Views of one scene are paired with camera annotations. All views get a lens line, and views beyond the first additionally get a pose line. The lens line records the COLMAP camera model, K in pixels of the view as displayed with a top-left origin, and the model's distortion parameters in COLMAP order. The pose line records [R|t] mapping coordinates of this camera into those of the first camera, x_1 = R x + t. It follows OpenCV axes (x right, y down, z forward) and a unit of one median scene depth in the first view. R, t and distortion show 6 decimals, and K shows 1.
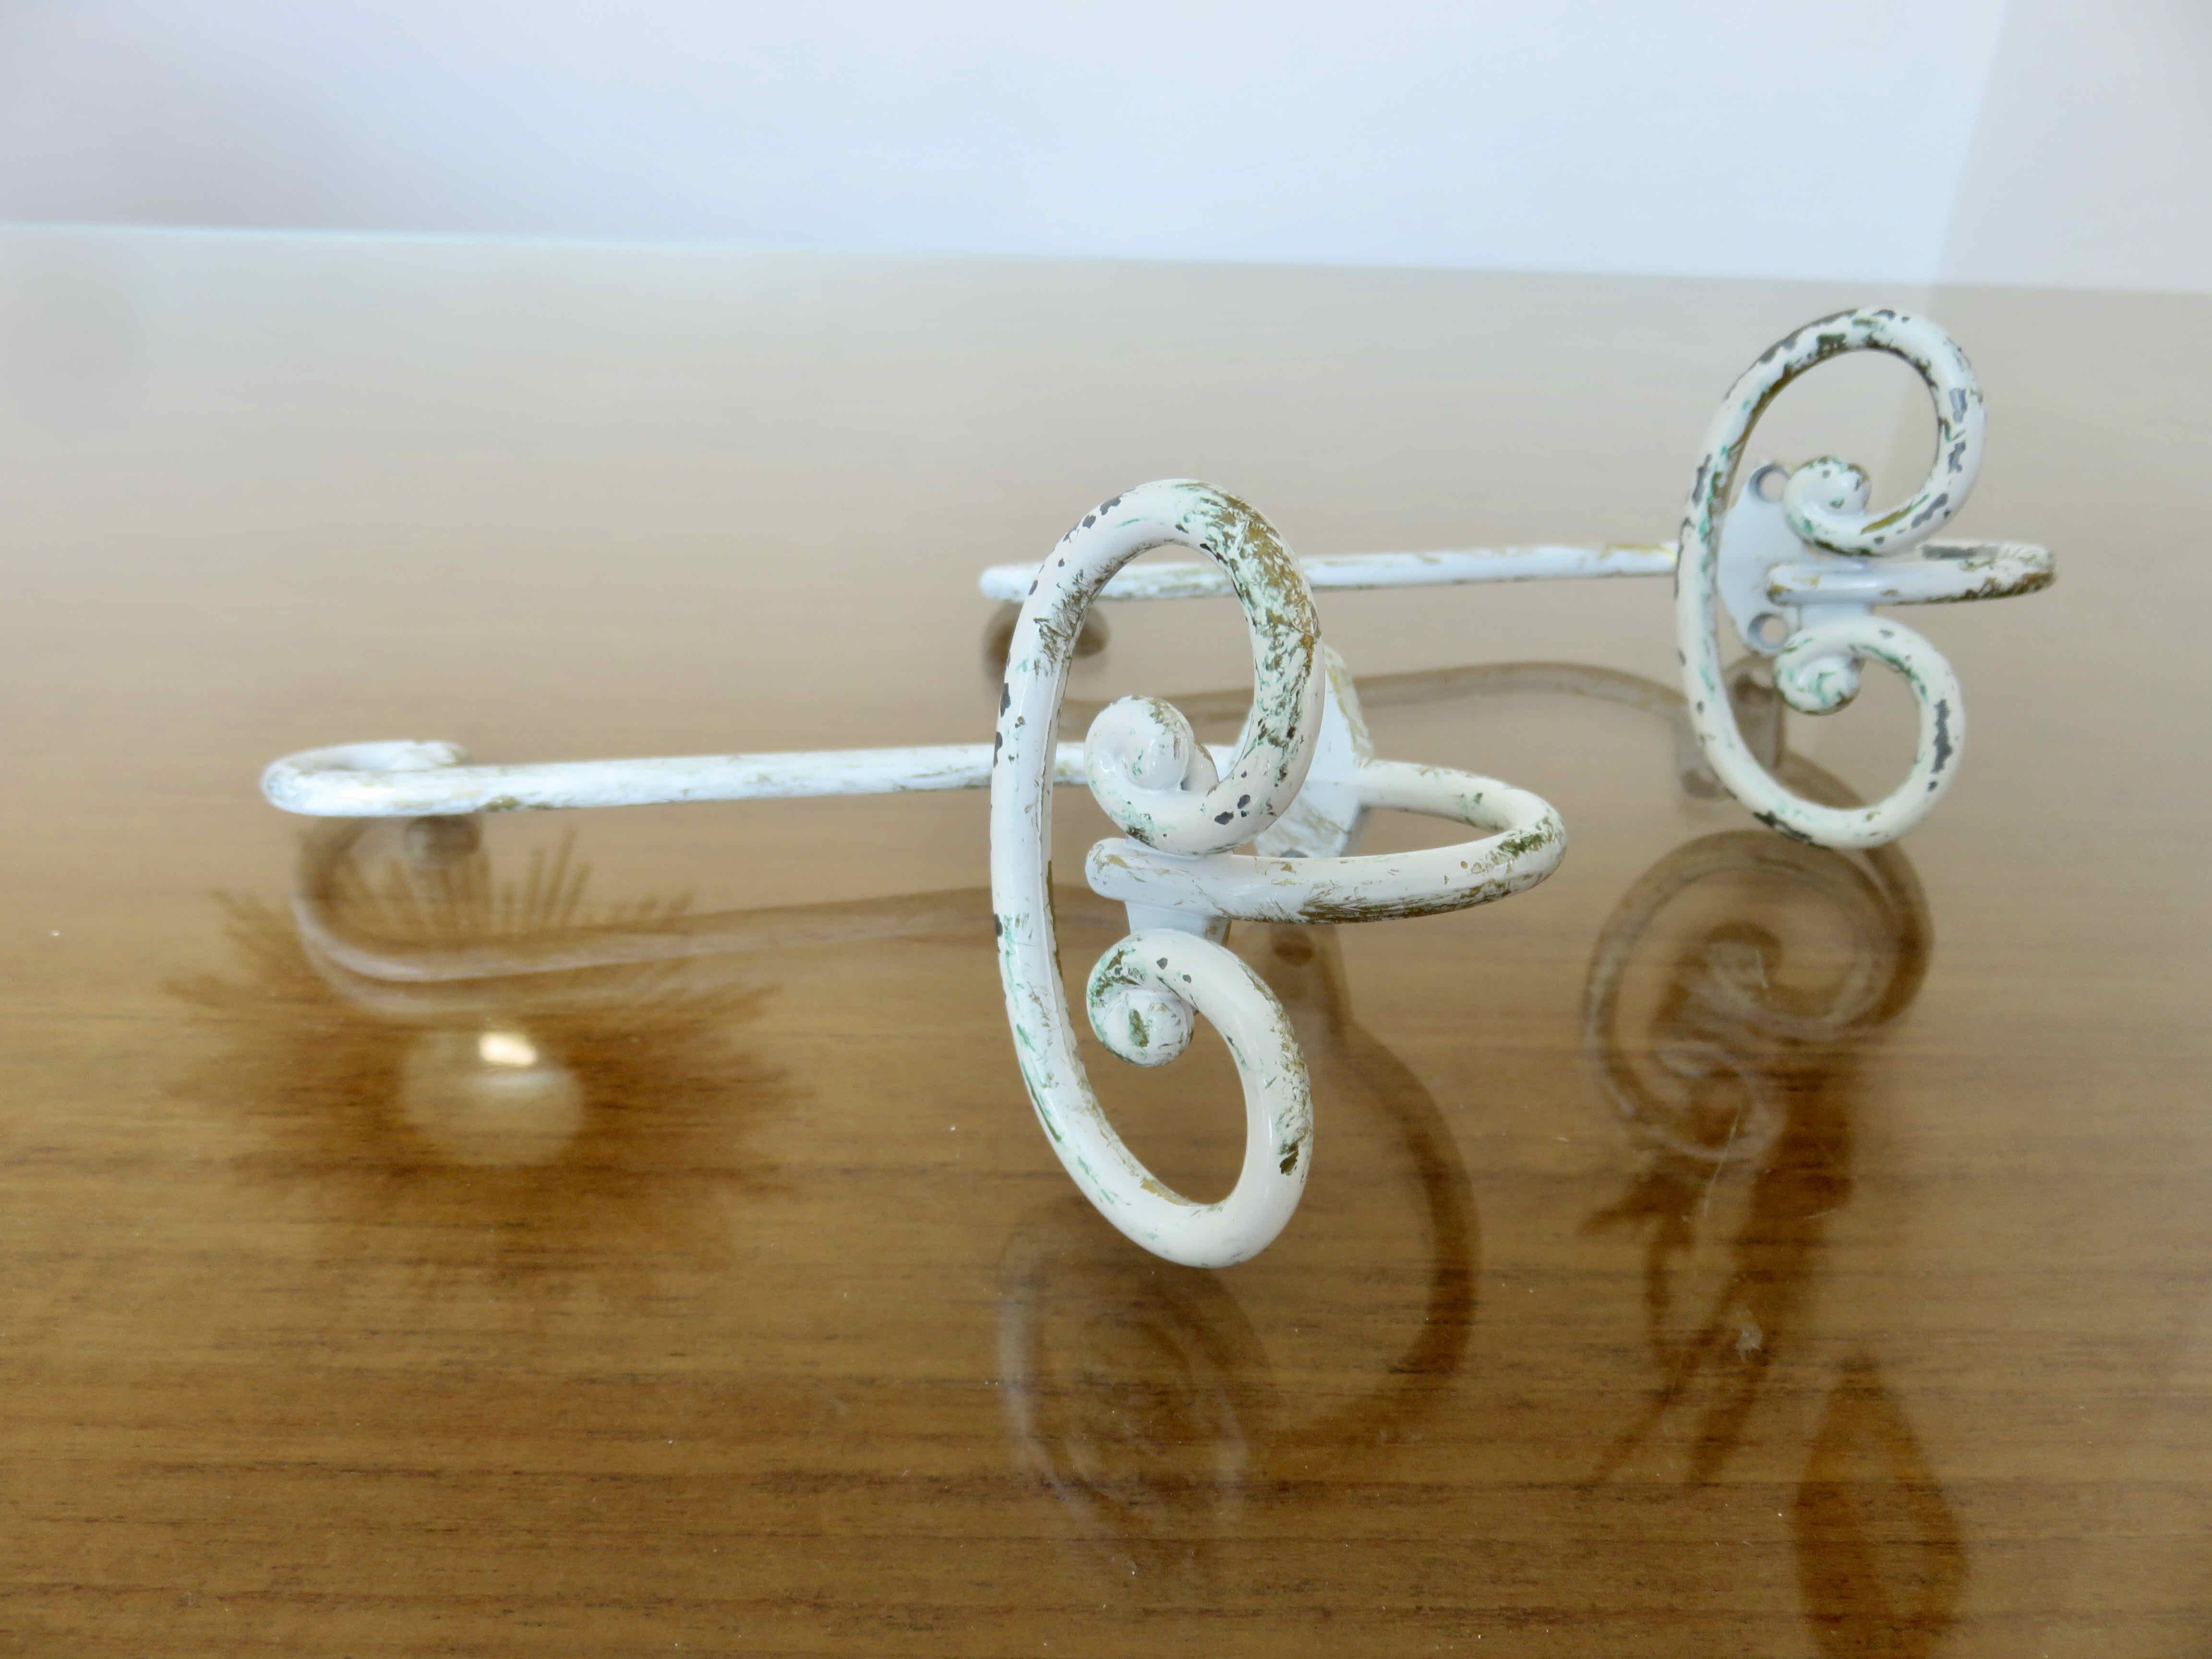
lens RADIAL K [[1579.0, 0, 1036.5], [0, 1579.0, 860.1], [0, 0, 1]] dist [-0.013623, -0.011139]
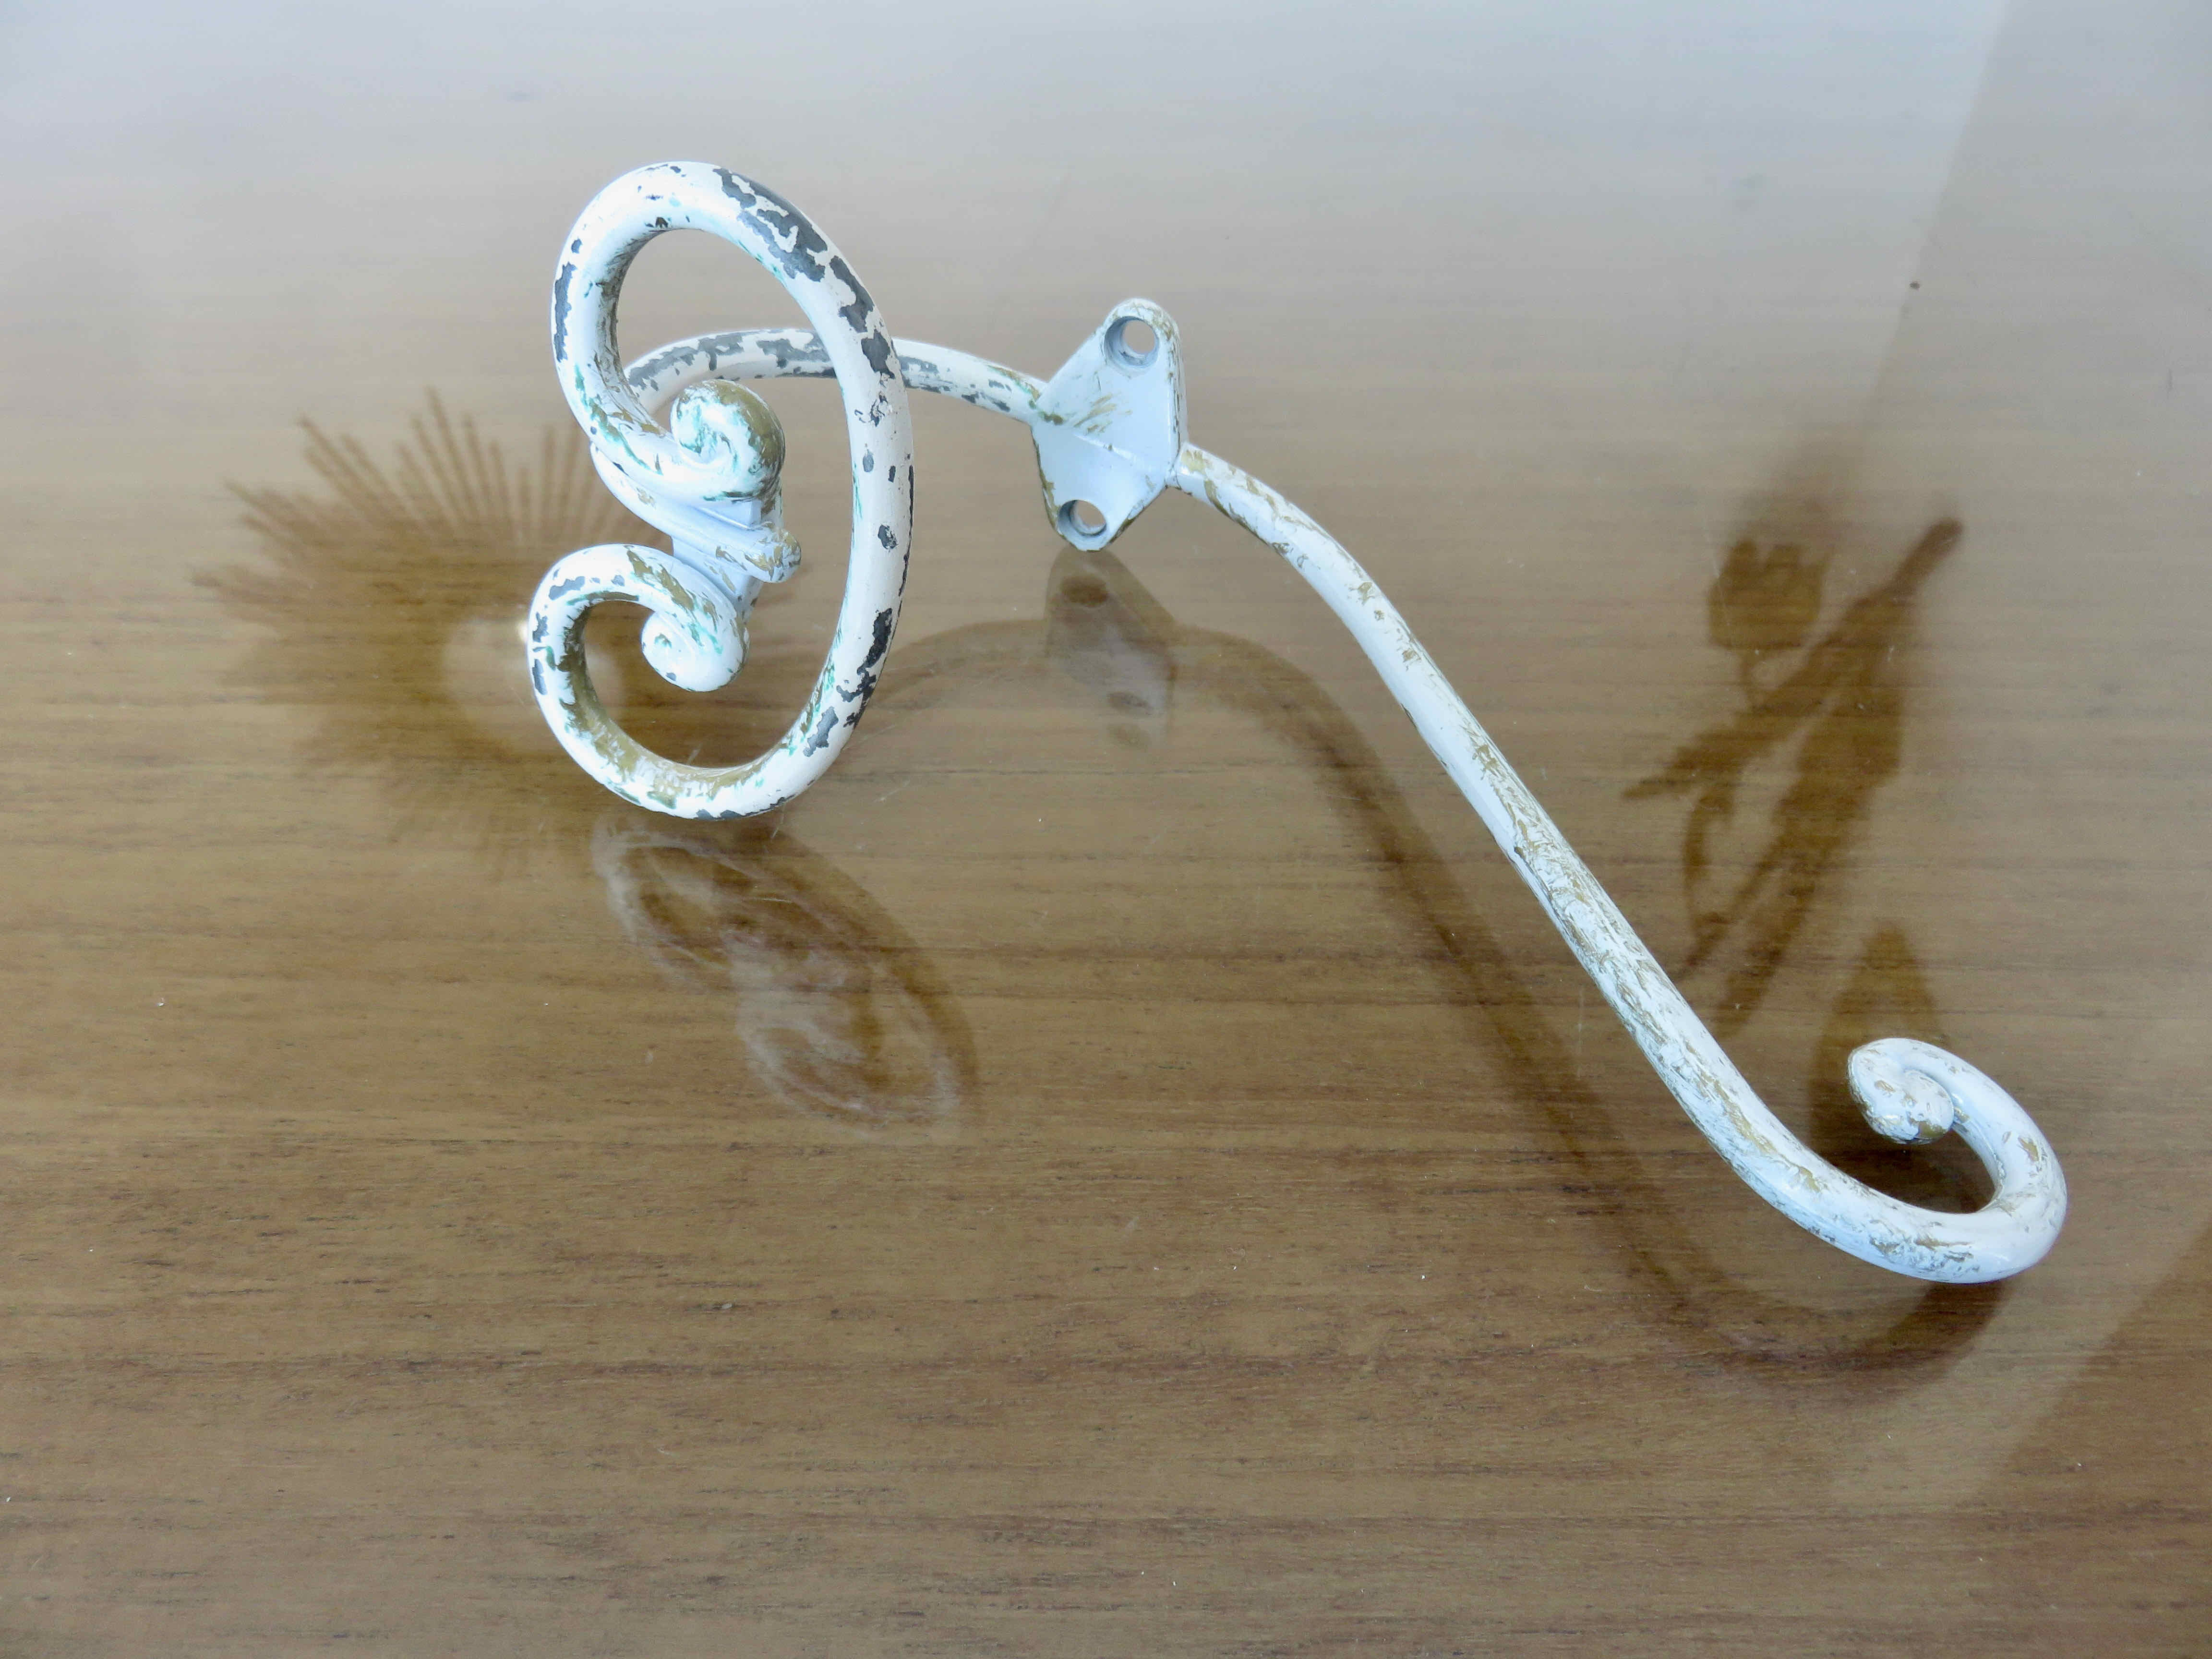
lens RADIAL K [[1579.0, 0, 1046.8], [0, 1579.0, 849.2], [0, 0, 1]] dist [-0.013623, -0.011139]
pose [[0.999381, -0.014247, -0.032176, 0.273064], [0.022337, 0.963372, 0.267237, -0.310730], [0.027190, -0.267790, 0.963094, 0.303924]]
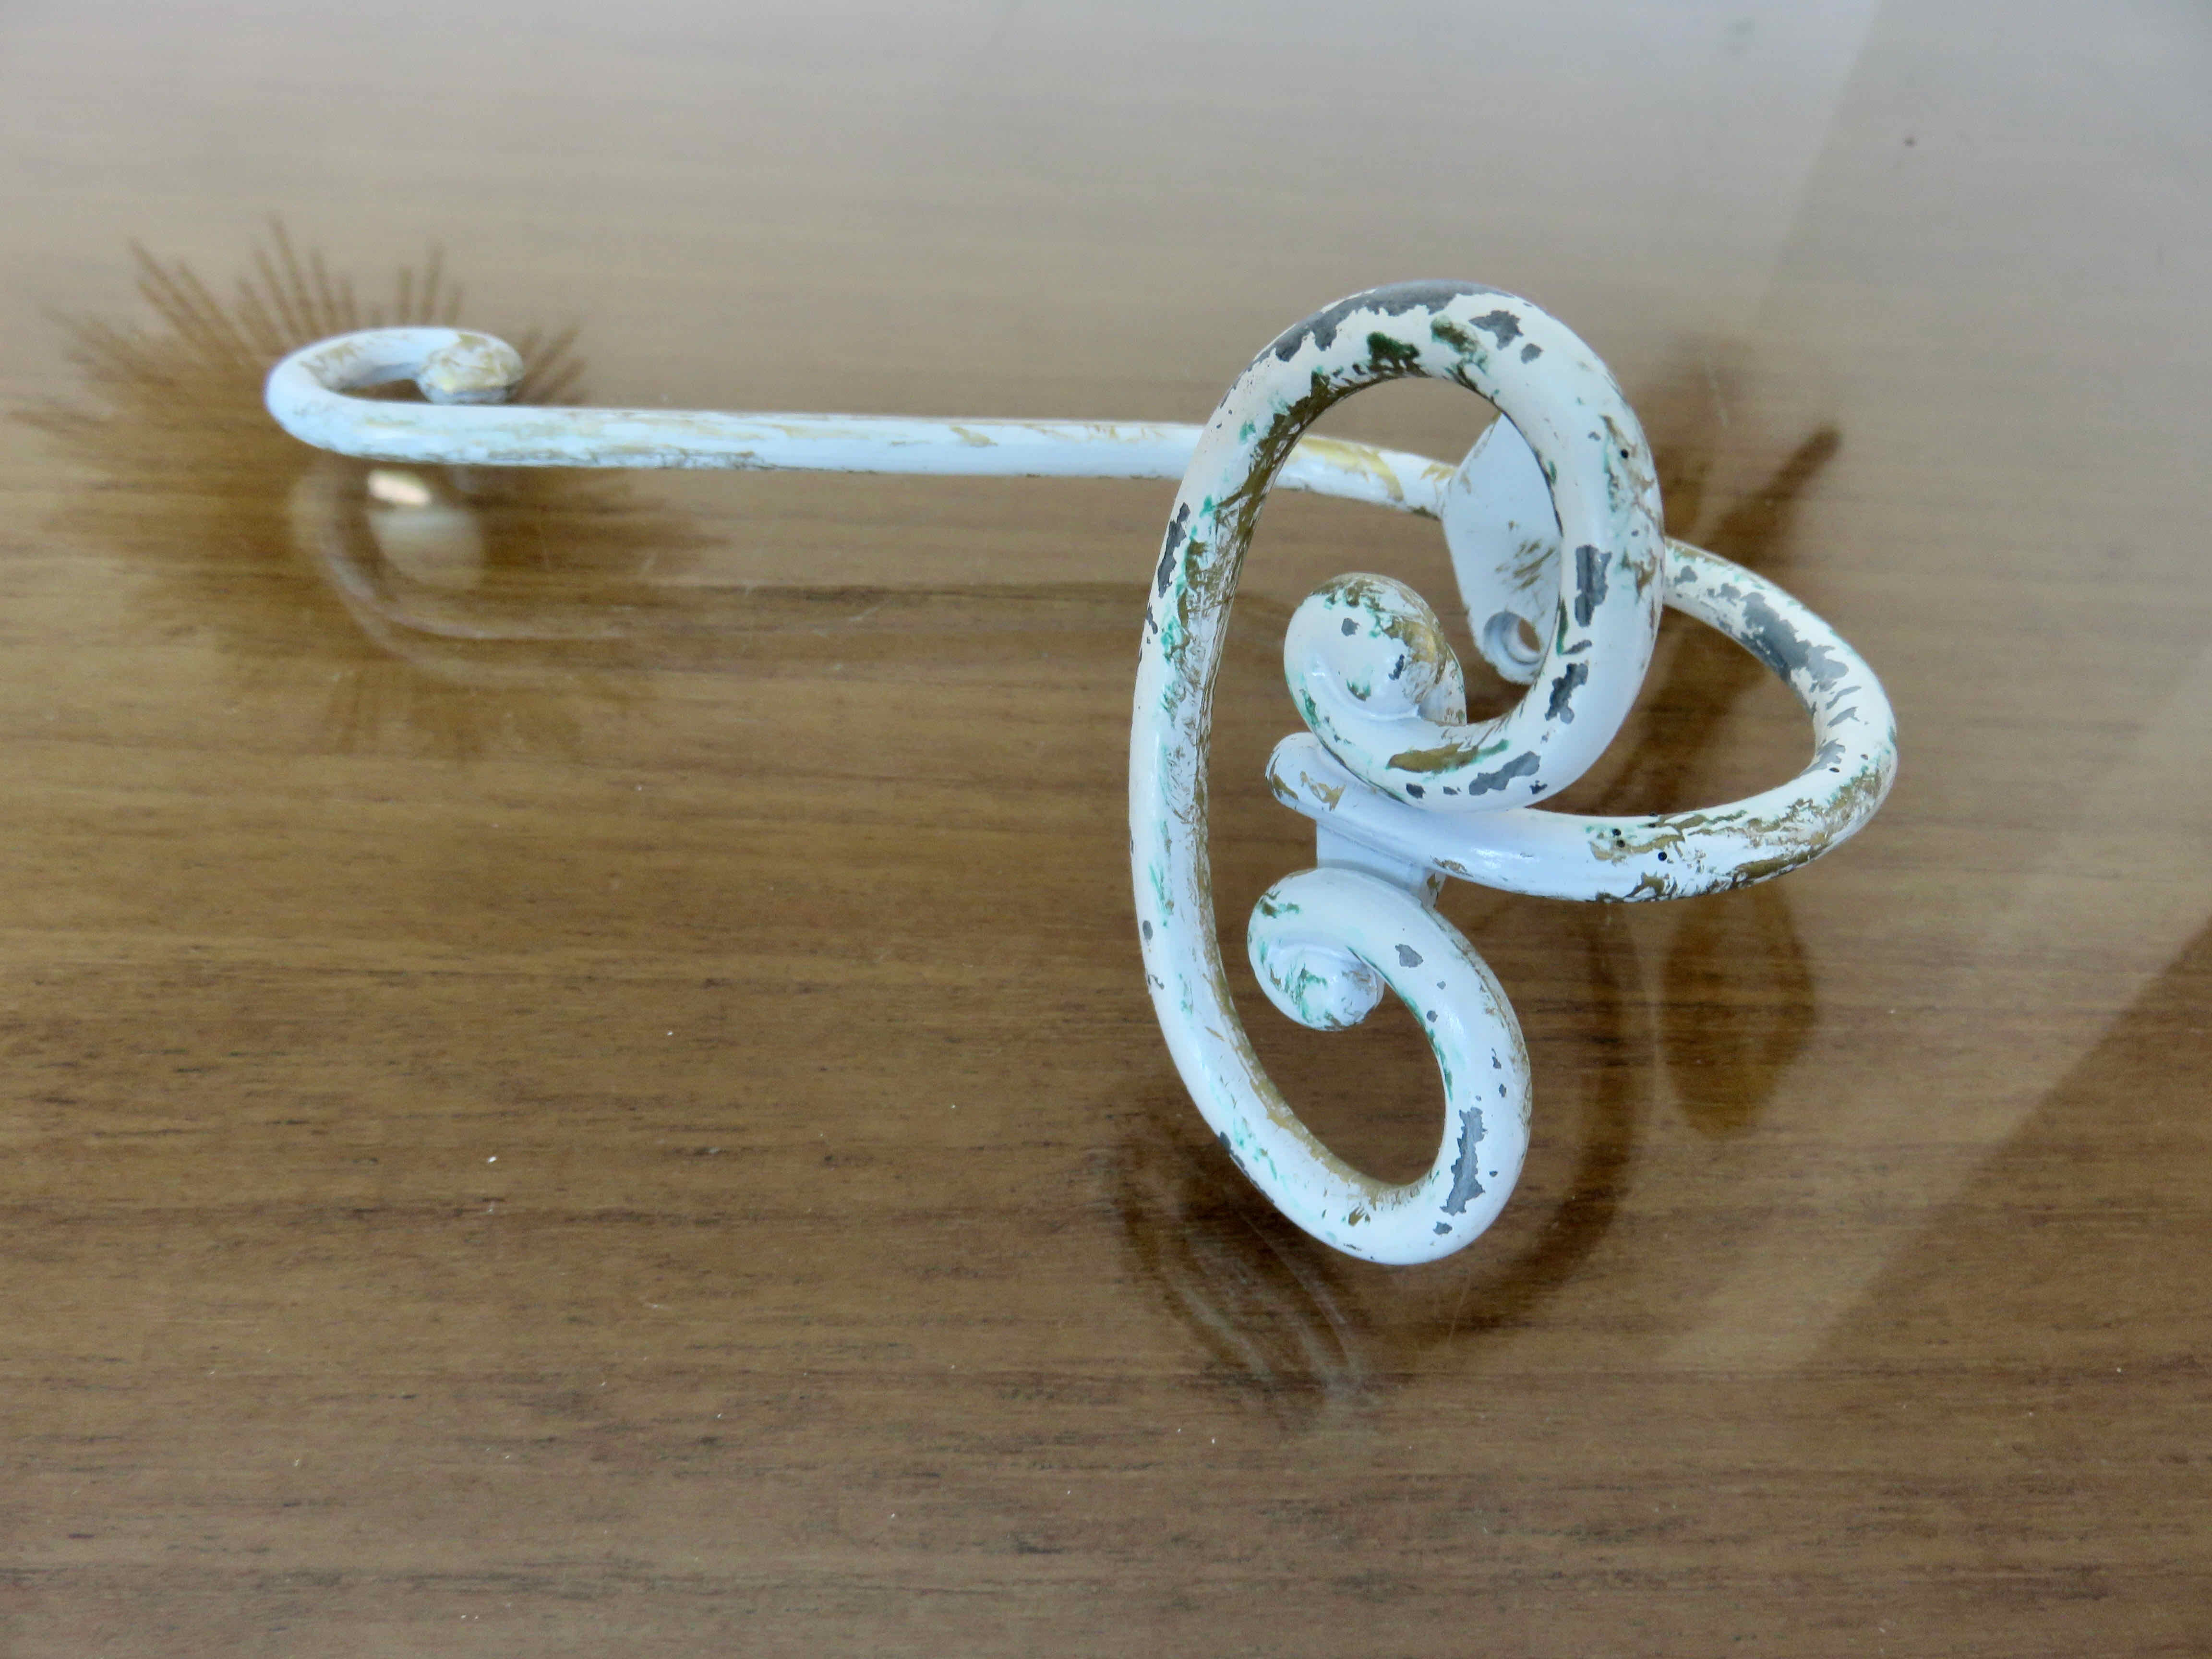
lens RADIAL K [[1579.0, 0, 1032.1], [0, 1579.0, 860.3], [0, 0, 1]] dist [-0.013623, -0.011139]
pose [[0.998943, 0.011009, 0.044634, 0.183955], [-0.025553, 0.940061, 0.340048, -0.248118], [-0.038215, -0.340829, 0.939348, 0.369479]]
